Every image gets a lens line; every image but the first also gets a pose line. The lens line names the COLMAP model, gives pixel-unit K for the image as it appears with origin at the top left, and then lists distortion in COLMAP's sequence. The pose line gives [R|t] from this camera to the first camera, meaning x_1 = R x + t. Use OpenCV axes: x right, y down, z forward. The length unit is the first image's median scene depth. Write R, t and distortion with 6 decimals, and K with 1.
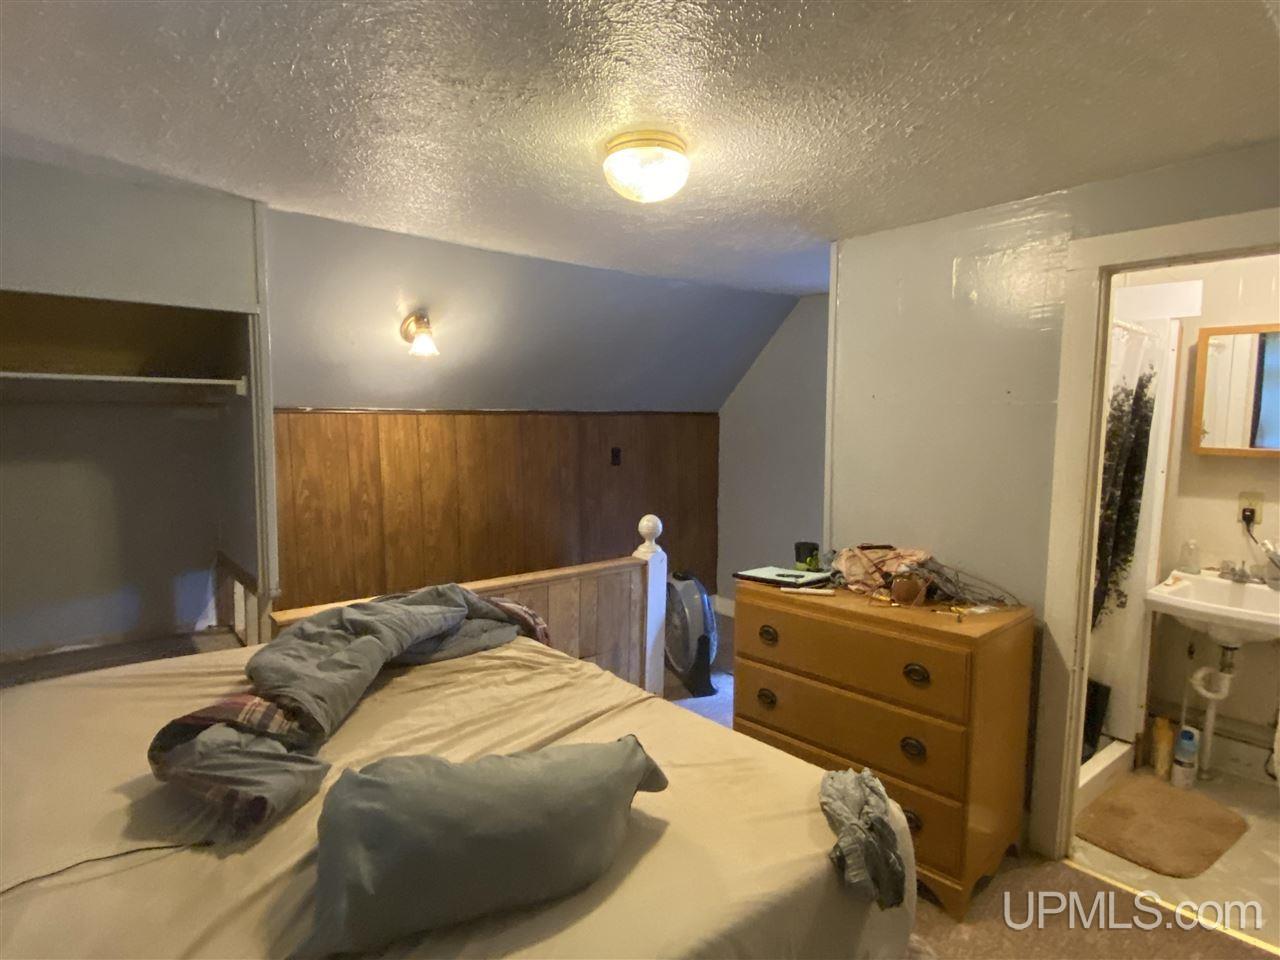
lens RADIAL K [[698.3, 0, 640.0], [0, 698.3, 480.0], [0, 0, 1]] dist [0.034706, -0.036365]
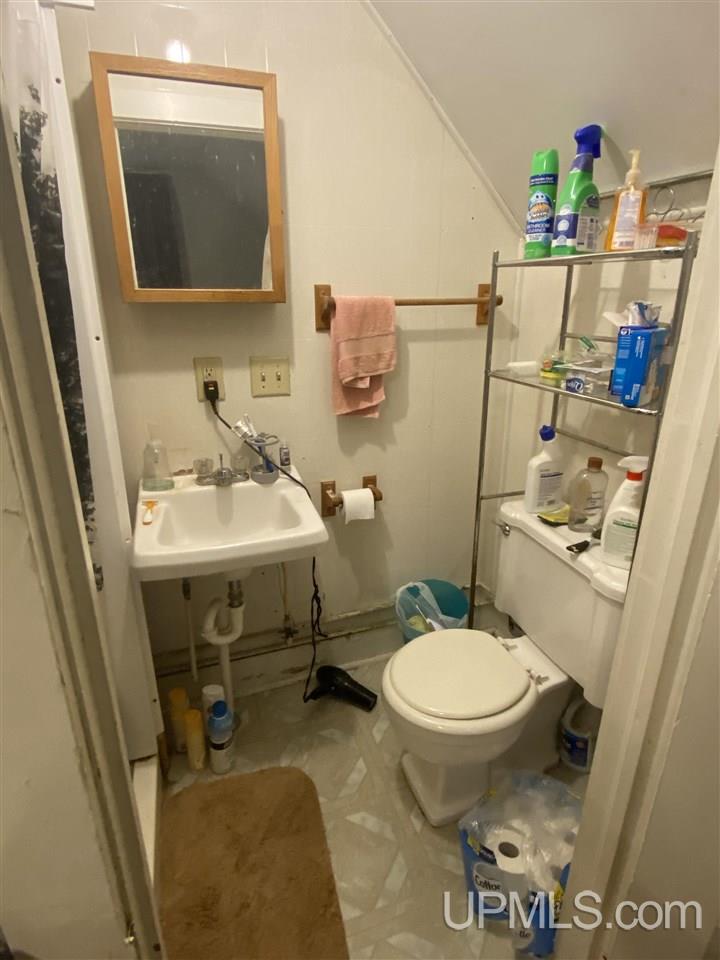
lens RADIAL K [[523.7, 0, 360.0], [0, 523.7, 480.0], [0, 0, 1]] dist [0.034706, -0.036365]
pose [[0.353077, -0.321899, 0.878475, 0.420223], [0.086706, 0.946165, 0.311854, -0.018014], [-0.931568, -0.033939, 0.361980, 0.662338]]
